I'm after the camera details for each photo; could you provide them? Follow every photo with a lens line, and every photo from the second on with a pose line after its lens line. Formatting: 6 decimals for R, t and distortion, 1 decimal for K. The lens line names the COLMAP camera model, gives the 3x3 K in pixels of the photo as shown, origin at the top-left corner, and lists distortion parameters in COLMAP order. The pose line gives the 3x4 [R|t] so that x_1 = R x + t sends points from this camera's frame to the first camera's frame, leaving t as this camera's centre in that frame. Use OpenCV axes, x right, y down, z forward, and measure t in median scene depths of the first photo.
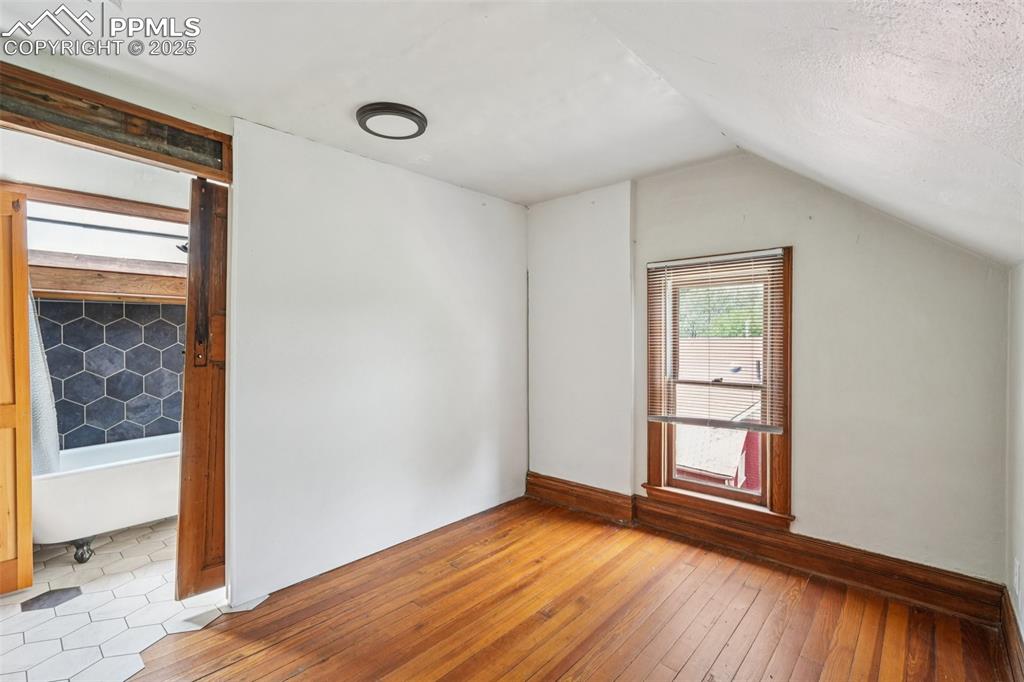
lens RADIAL K [[459.3, 0, 515.5], [0, 459.3, 337.3], [0, 0, 1]] dist [-0.002166, 0.000551]
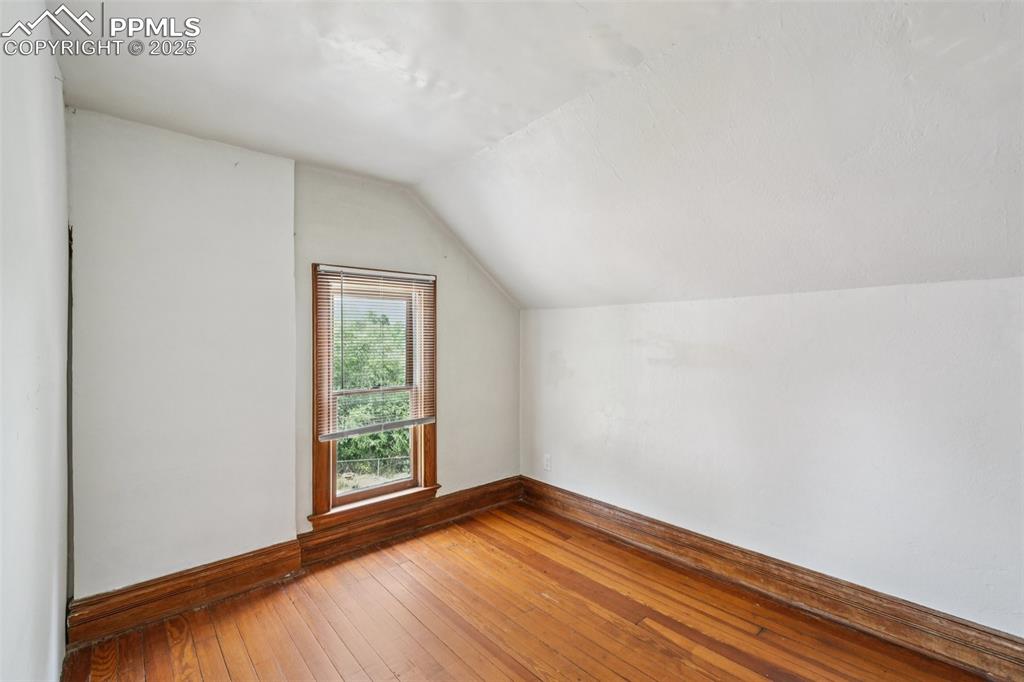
lens RADIAL K [[459.3, 0, 509.2], [0, 459.3, 338.1], [0, 0, 1]] dist [-0.002166, 0.000551]
pose [[0.122930, 0.004652, 0.992404, -0.652386], [0.008304, 0.999949, -0.005716, -0.012685], [-0.992381, 0.008943, 0.122885, 0.632401]]
